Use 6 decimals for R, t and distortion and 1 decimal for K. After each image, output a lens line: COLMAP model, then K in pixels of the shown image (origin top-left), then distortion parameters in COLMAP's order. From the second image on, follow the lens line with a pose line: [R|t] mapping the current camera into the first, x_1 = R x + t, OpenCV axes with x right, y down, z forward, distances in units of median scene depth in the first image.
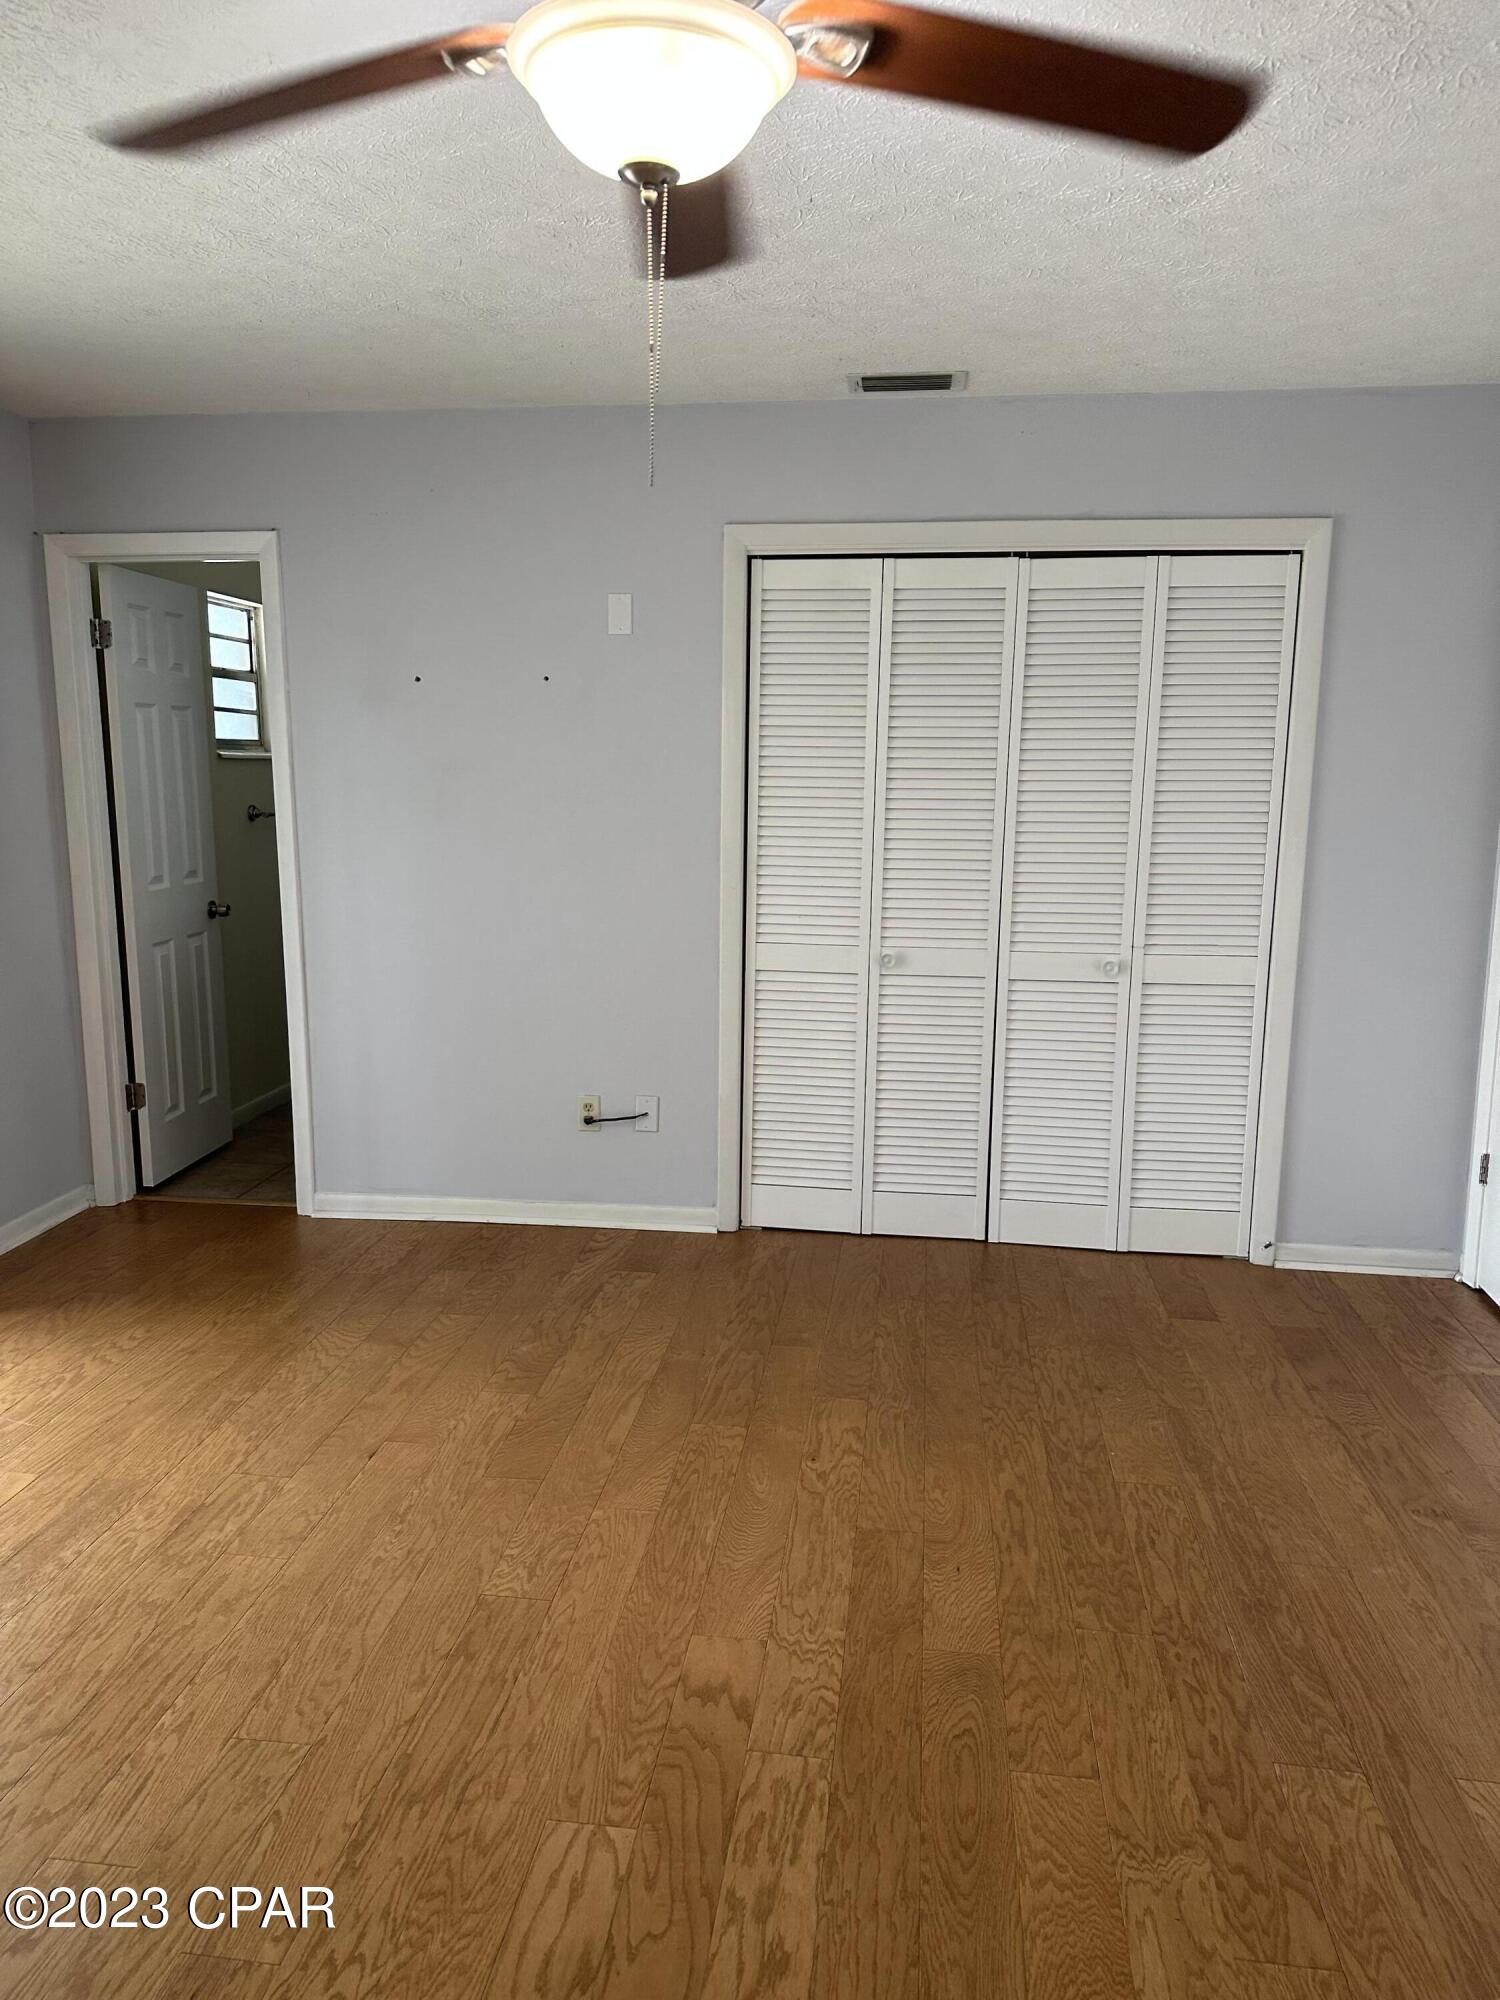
lens RADIAL K [[1414.0, 0, 754.0], [0, 1414.0, 996.8], [0, 0, 1]] dist [0.044442, -0.009724]
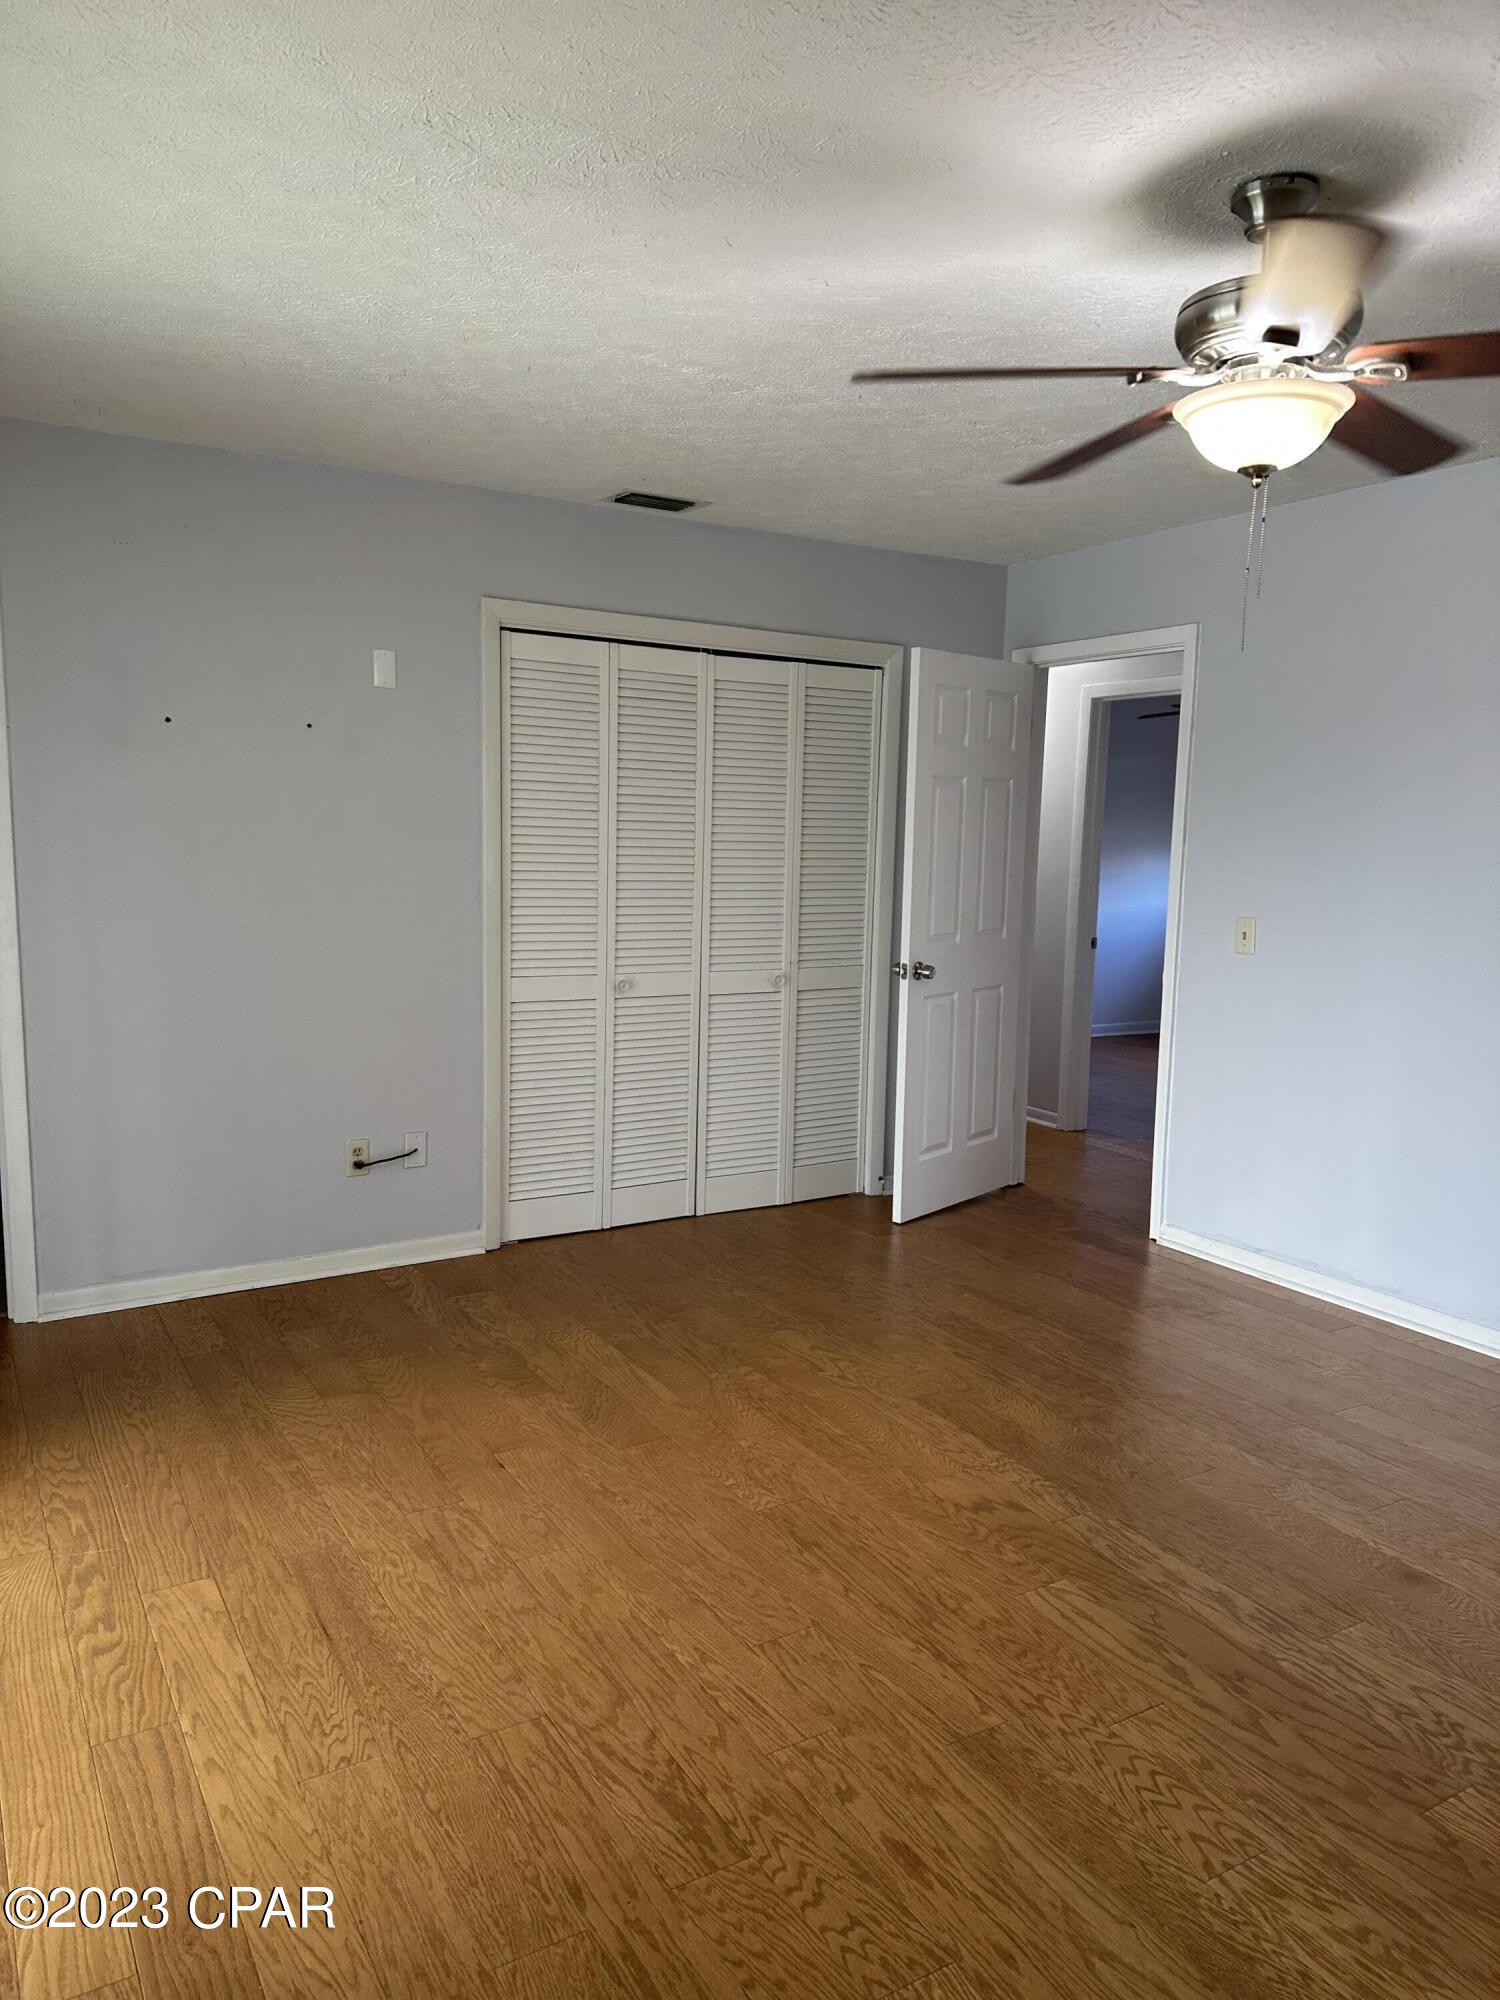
lens RADIAL K [[1378.8, 0, 745.9], [0, 1378.8, 1011.6], [0, 0, 1]] dist [0.036201, -0.000886]
pose [[0.781445, -0.072908, 0.619700, -0.665690], [0.094429, 0.995530, -0.001950, 0.008900], [-0.616788, 0.060041, 0.784836, 0.068114]]
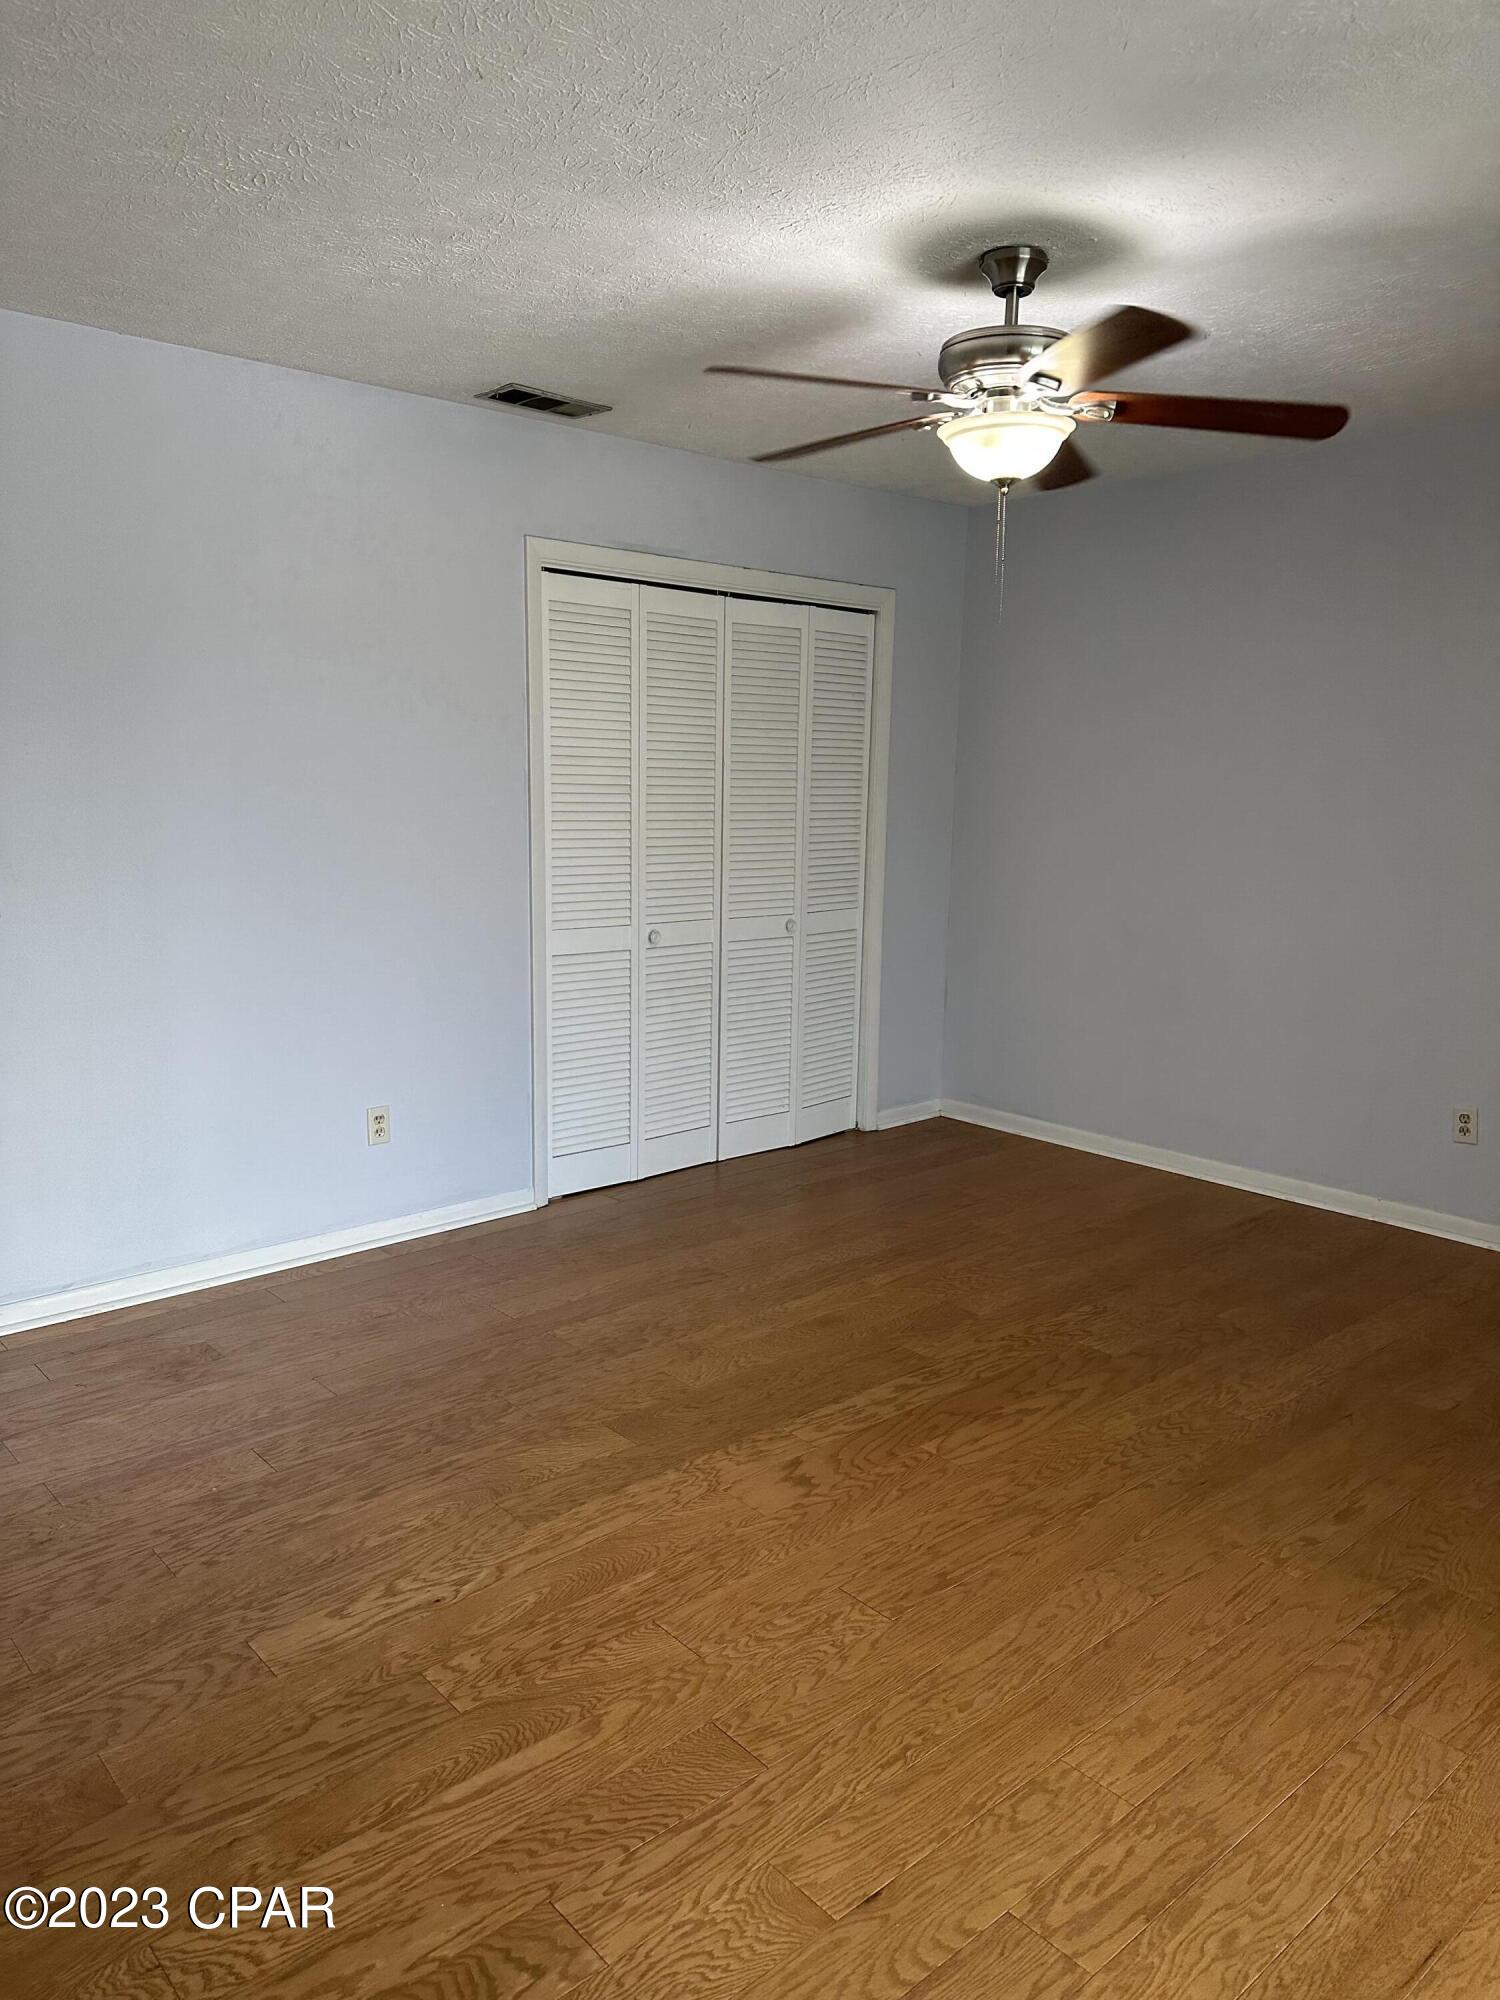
lens RADIAL K [[1414.0, 0, 754.0], [0, 1414.0, 996.8], [0, 0, 1]] dist [0.044442, -0.009724]
pose [[-0.750765, -0.126696, 0.648306, -0.522958], [0.096441, 0.949896, 0.297317, -0.203958], [-0.653492, 0.285738, -0.700930, 1.226669]]
